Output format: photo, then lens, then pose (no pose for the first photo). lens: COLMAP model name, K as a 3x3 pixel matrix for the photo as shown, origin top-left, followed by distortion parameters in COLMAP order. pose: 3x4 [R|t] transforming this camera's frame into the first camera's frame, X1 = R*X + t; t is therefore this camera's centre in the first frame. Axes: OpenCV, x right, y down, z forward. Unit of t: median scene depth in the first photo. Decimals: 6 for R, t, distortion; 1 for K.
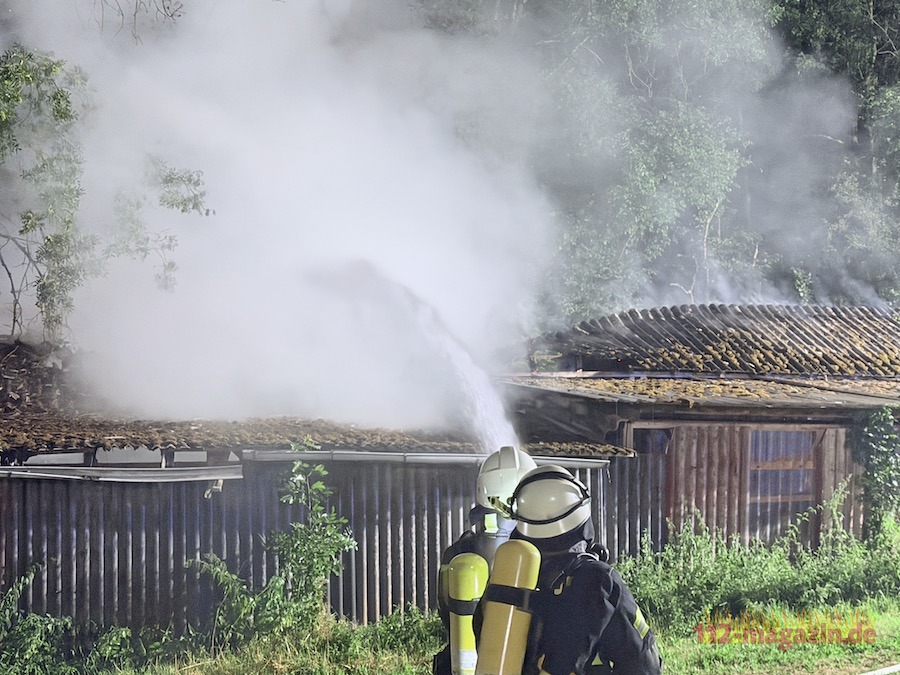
lens RADIAL K [[1350.8, 0, 454.6], [0, 1350.8, 334.0], [0, 0, 1]] dist [0.158983, -0.264755]
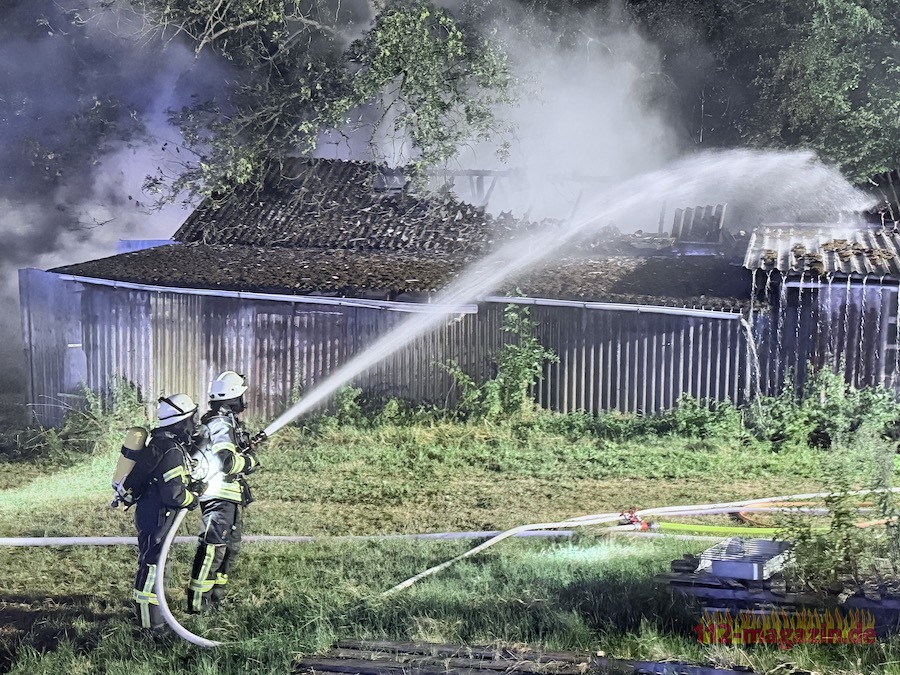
lens RADIAL K [[1167.0, 0, 443.0], [0, 1167.0, 338.4], [0, 0, 1]] dist [0.184078, -0.407523]
pose [[0.881011, 0.075274, -0.467069, 0.373922], [0.015728, 0.982055, 0.187938, -0.099503], [0.472835, -0.172921, 0.864017, -0.137990]]
